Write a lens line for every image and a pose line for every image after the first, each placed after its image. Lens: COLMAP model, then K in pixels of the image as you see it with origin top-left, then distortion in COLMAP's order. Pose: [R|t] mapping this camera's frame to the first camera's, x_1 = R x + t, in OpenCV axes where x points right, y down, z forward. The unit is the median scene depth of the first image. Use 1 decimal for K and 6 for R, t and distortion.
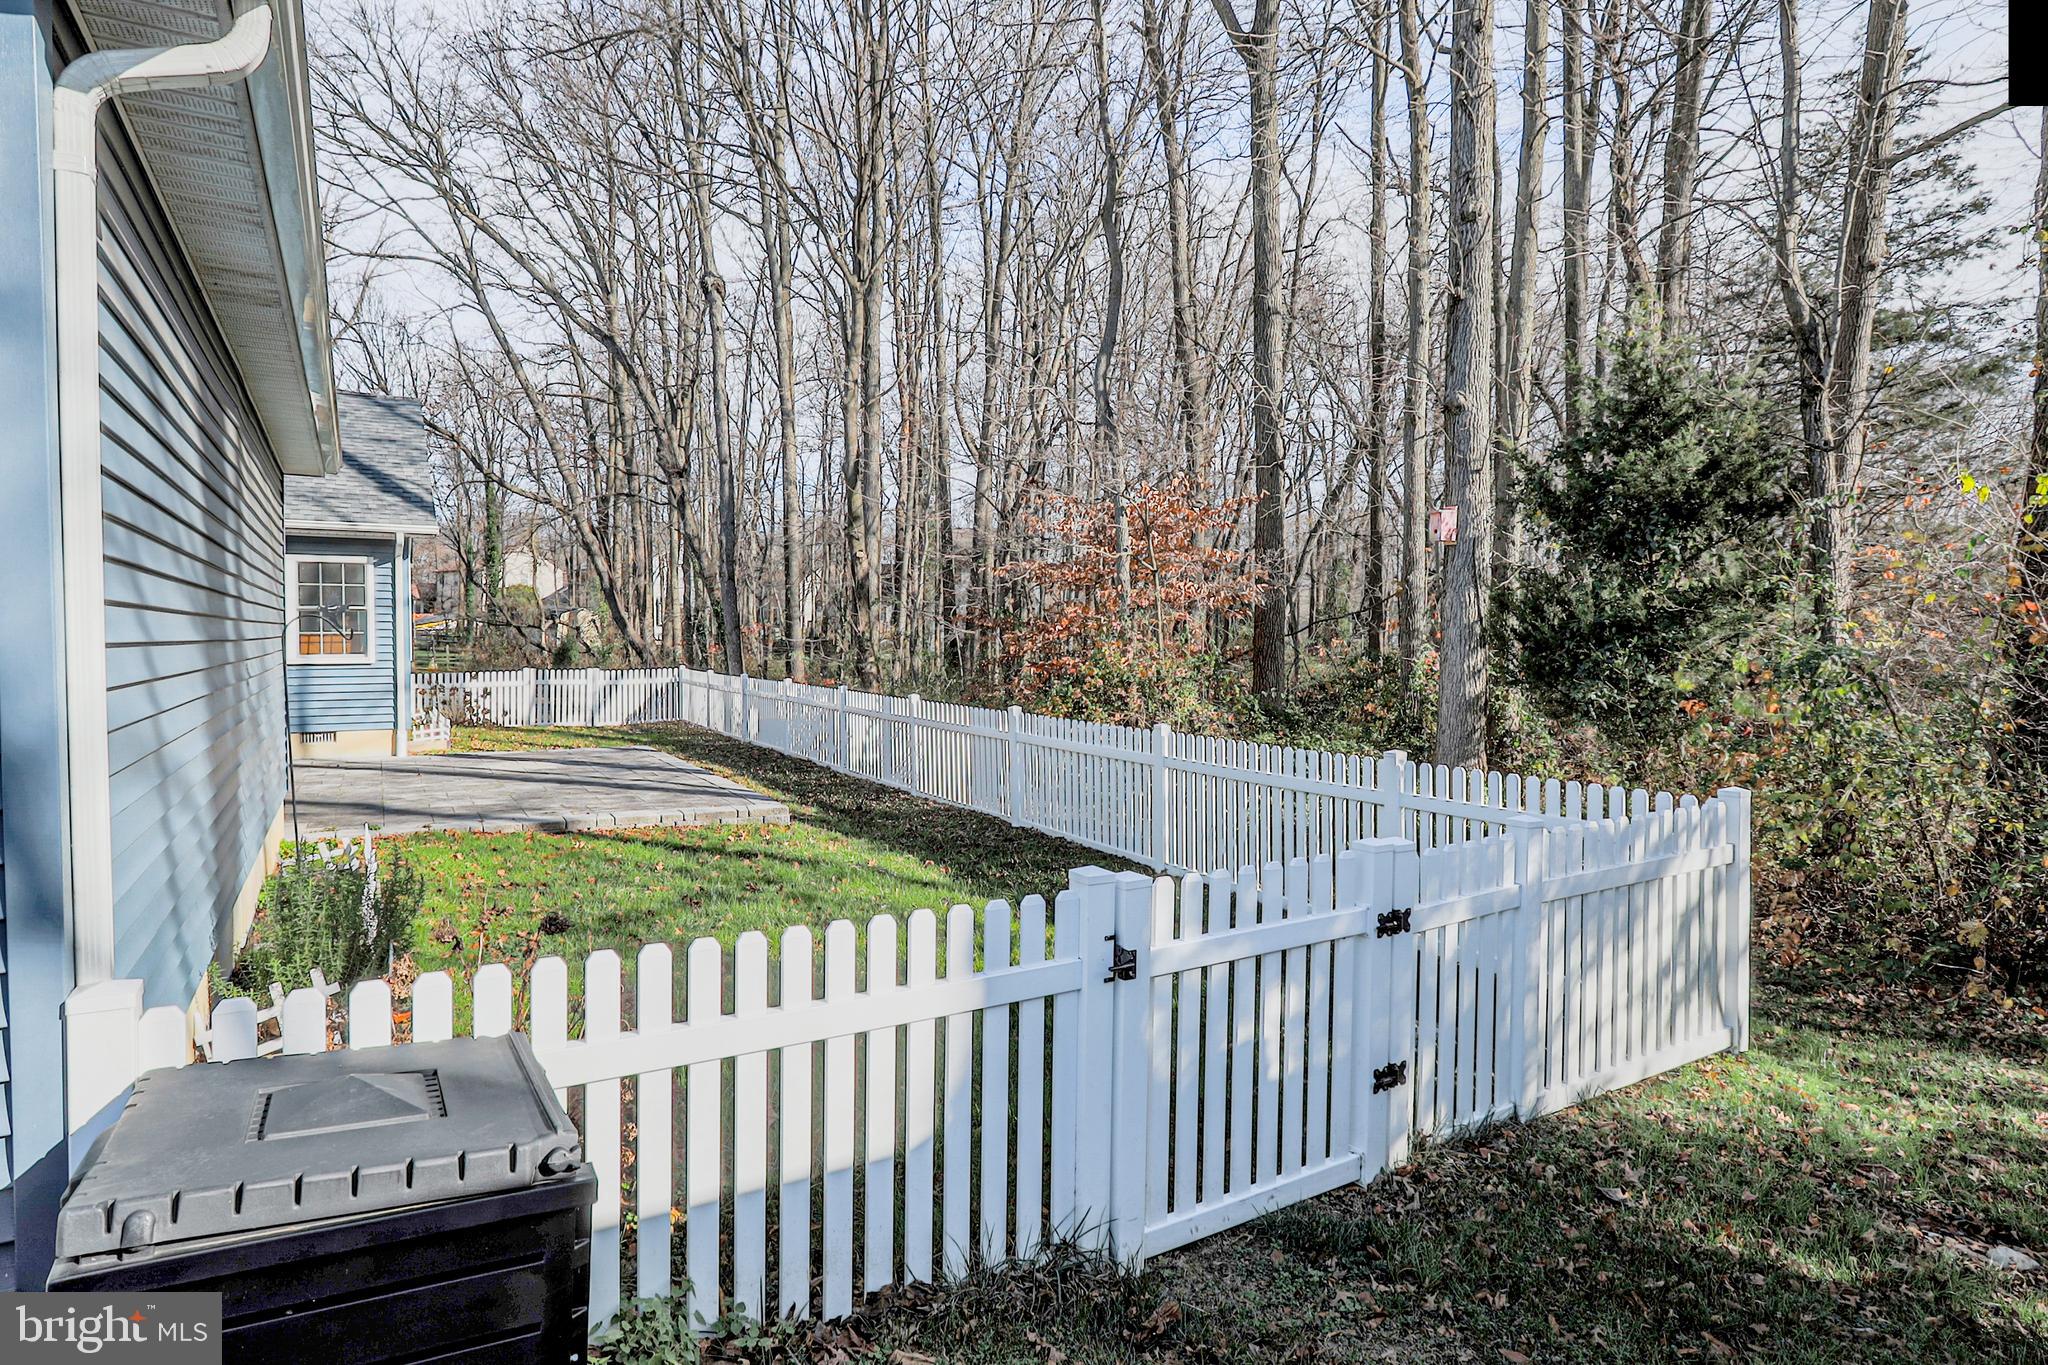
lens RADIAL K [[1055.3, 0, 1002.1], [0, 1055.3, 671.9], [0, 0, 1]] dist [-0.012048, -0.000113]
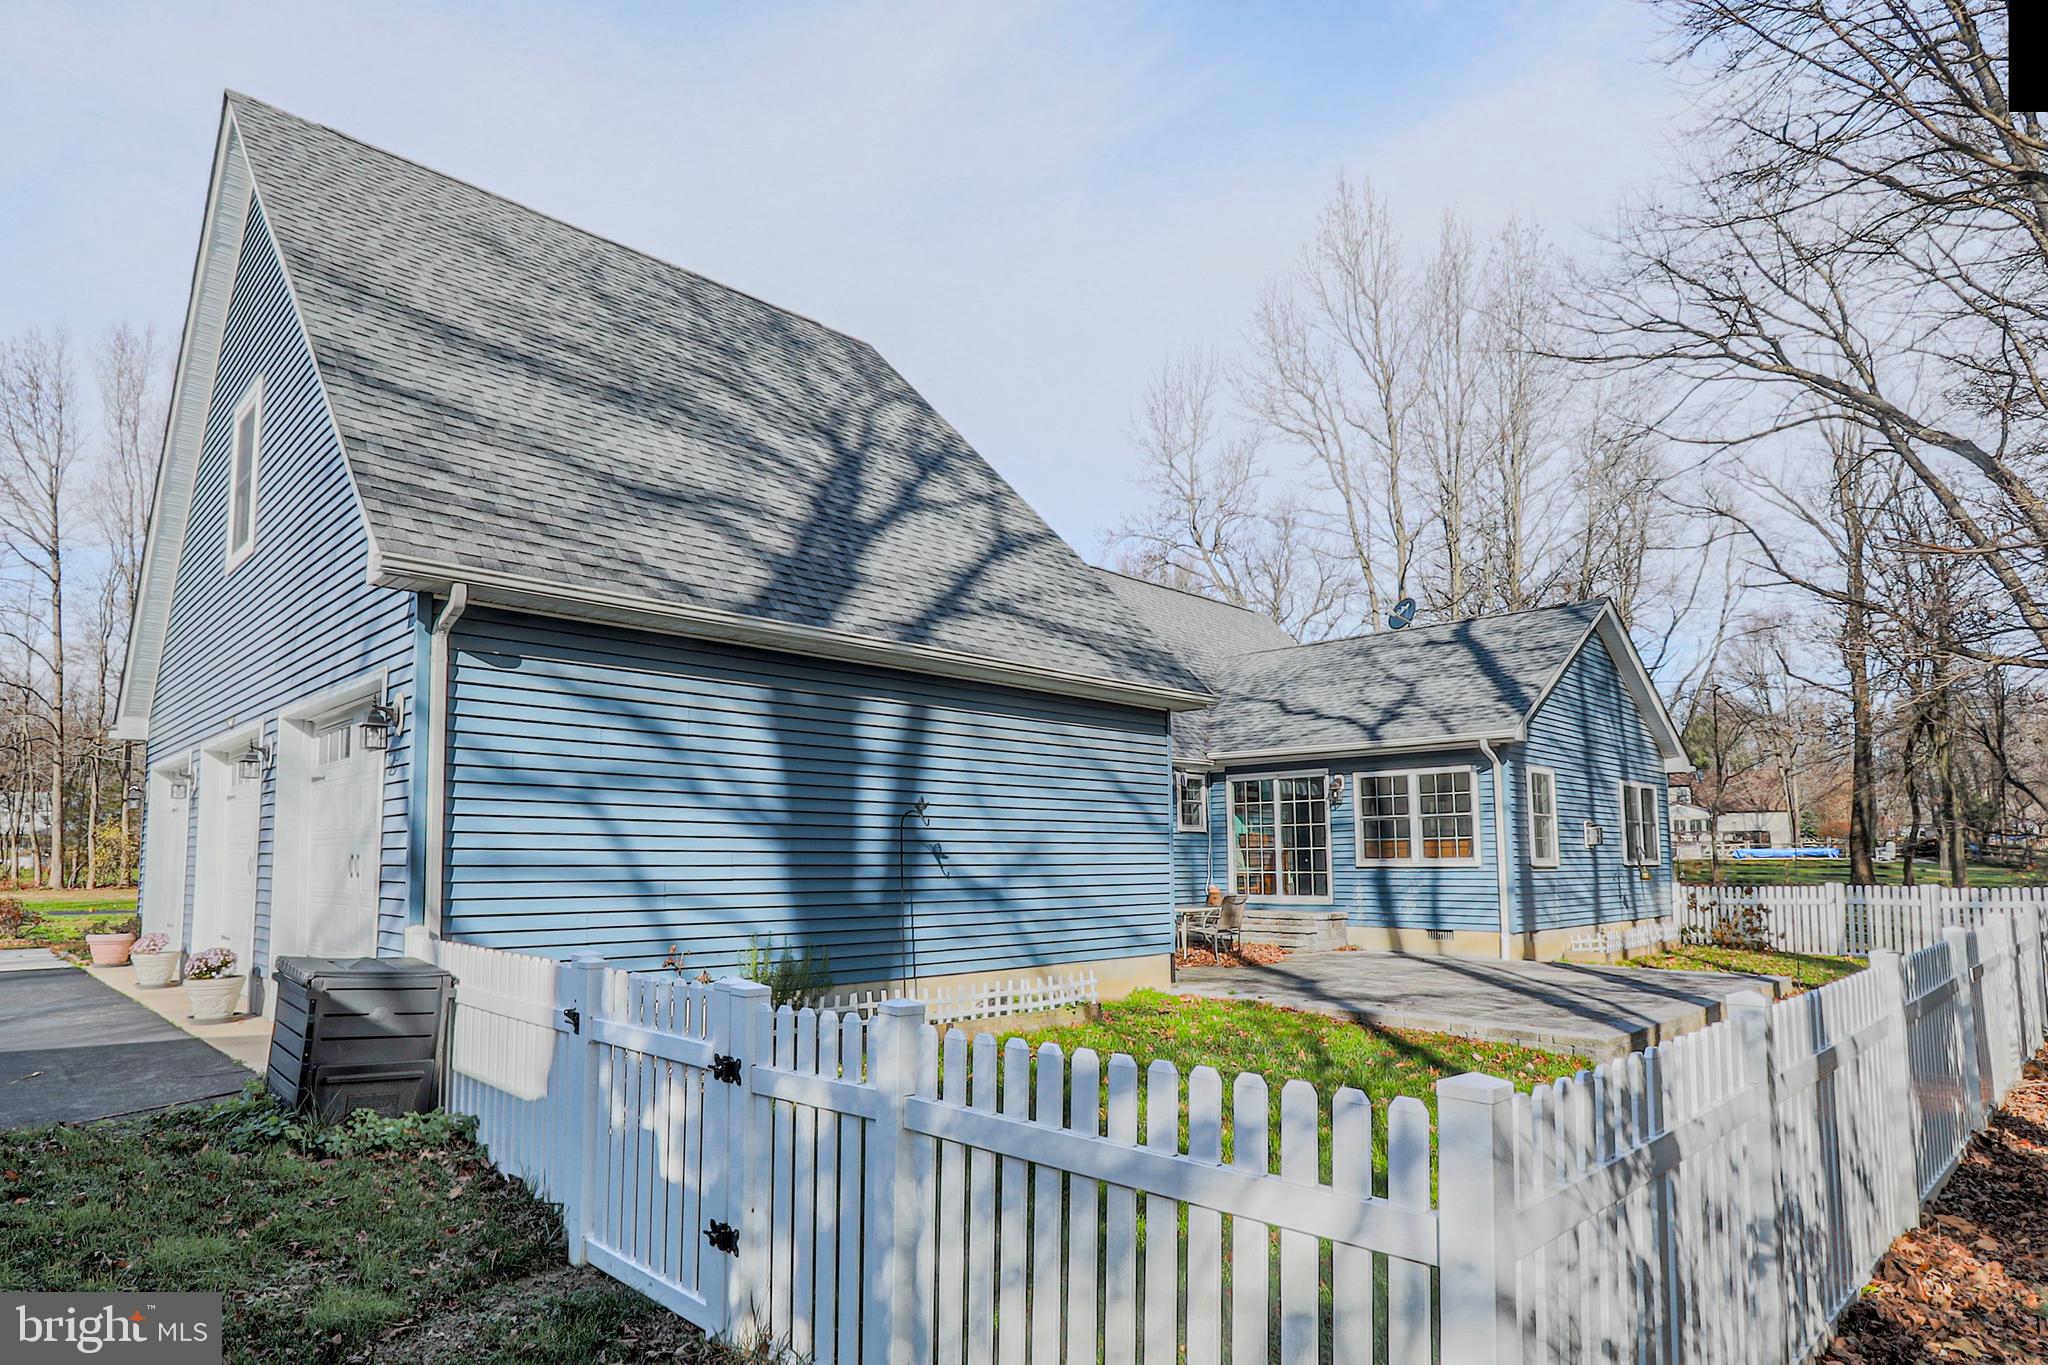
lens RADIAL K [[1131.5, 0, 982.6], [0, 1131.5, 740.5], [0, 0, 1]] dist [-0.000590, 0.000177]
pose [[0.249090, -0.107795, -0.962463, 0.382404], [-0.025247, 0.992726, -0.117718, 0.012990], [0.968151, 0.053622, 0.244556, 0.247213]]
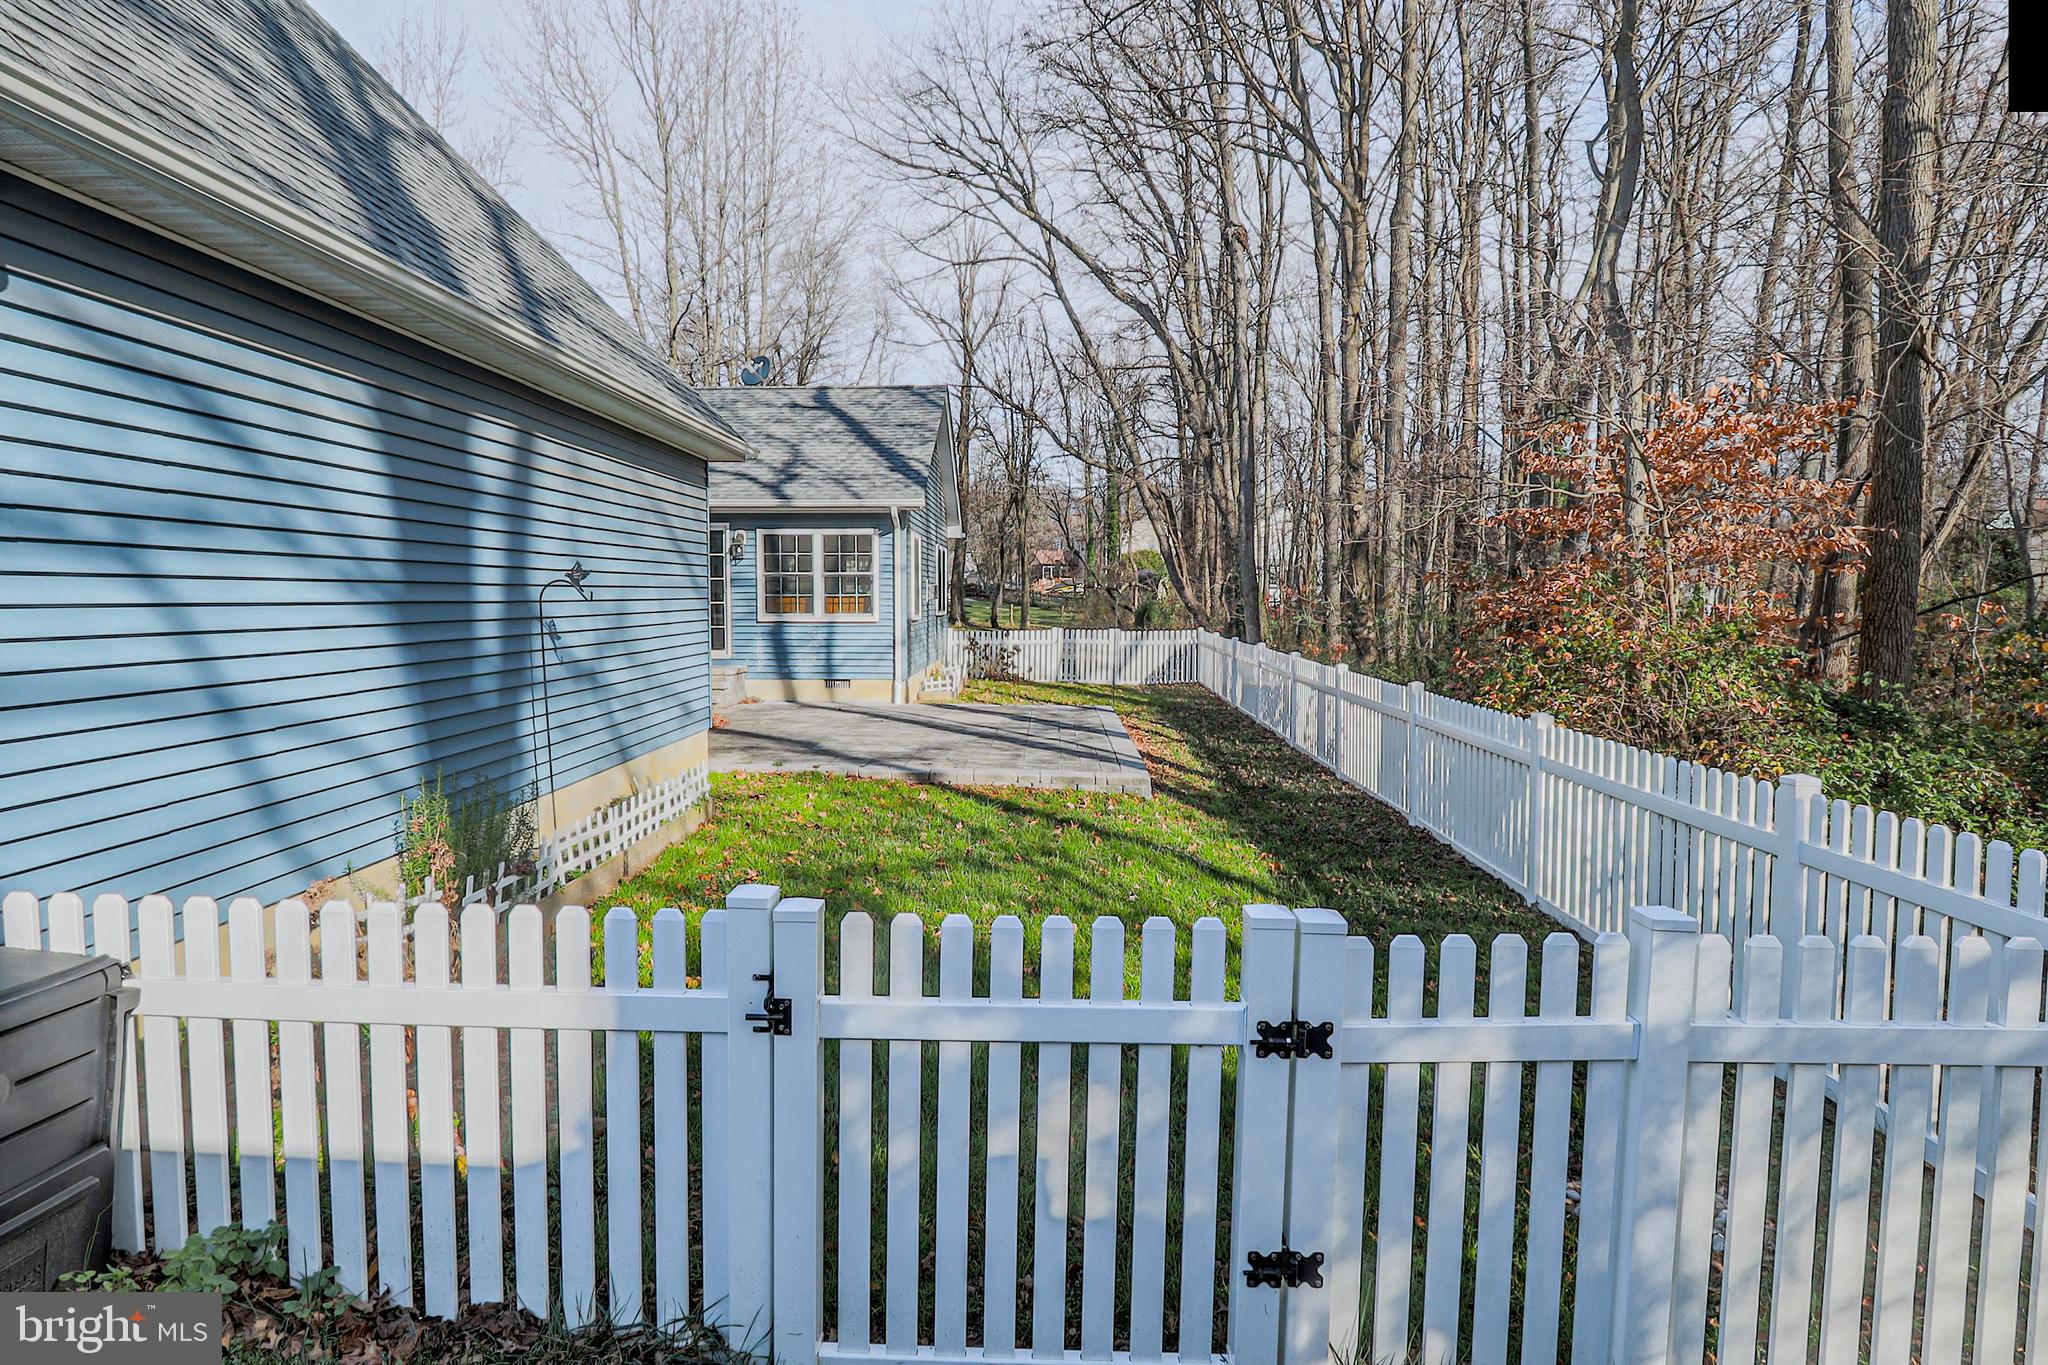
lens RADIAL K [[1061.0, 0, 998.8], [0, 1061.0, 671.5], [0, 0, 1]] dist [-0.009139, -0.001563]
pose [[0.840909, 0.036622, -0.539936, 0.147896], [-0.017561, 0.999029, 0.040411, -0.003022], [0.540892, -0.024500, 0.840735, 0.094267]]
